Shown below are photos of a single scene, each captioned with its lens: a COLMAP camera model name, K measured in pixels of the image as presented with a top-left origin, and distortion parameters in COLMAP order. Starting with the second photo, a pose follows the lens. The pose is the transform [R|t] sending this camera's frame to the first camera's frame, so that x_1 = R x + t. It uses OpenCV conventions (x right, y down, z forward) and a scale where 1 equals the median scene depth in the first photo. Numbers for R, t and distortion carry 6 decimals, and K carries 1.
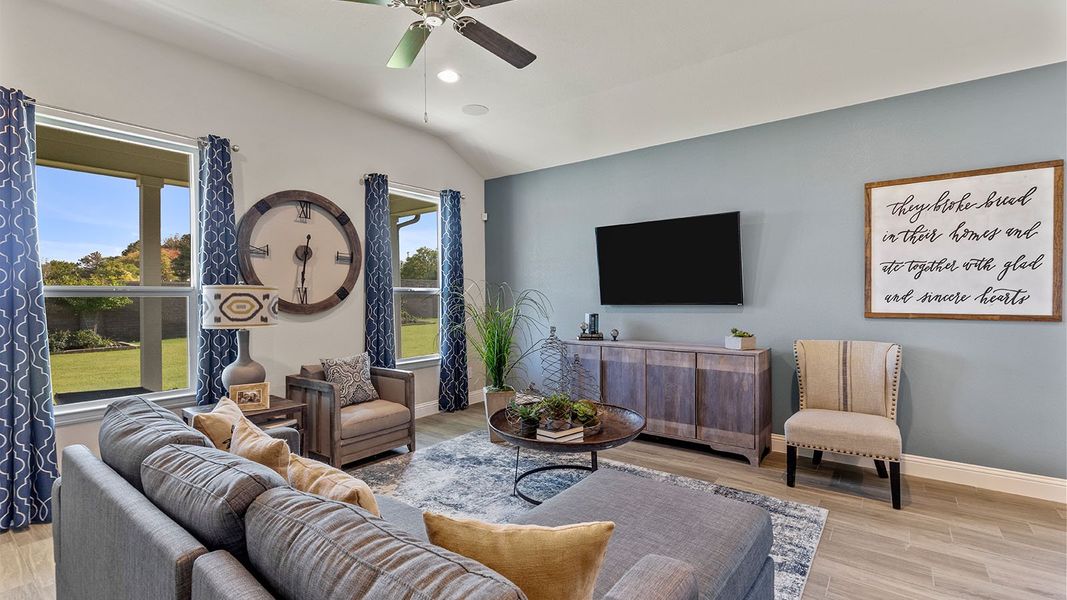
lens RADIAL K [[481.3, 0, 535.8], [0, 481.3, 300.4], [0, 0, 1]] dist [0.003092, 0.000039]
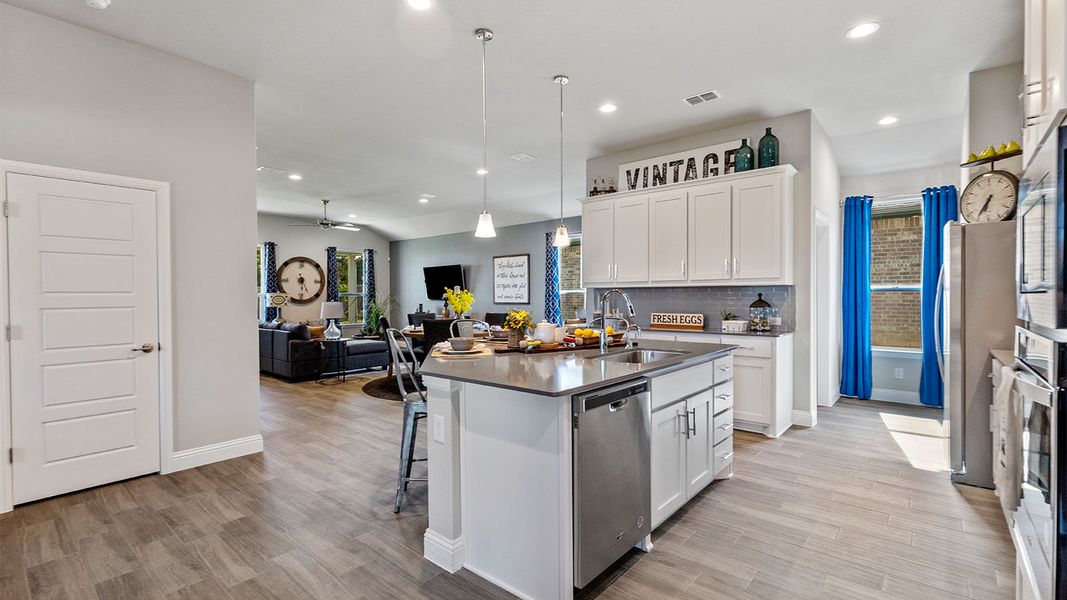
lens RADIAL K [[481.3, 0, 531.8], [0, 481.3, 299.1], [0, 0, 1]] dist [0.003092, 0.000039]
pose [[0.998345, 0.000063, -0.057503, 0.921601], [-0.000235, 0.999996, -0.002980, 0.011859], [0.057502, 0.002989, 0.998341, -1.544180]]
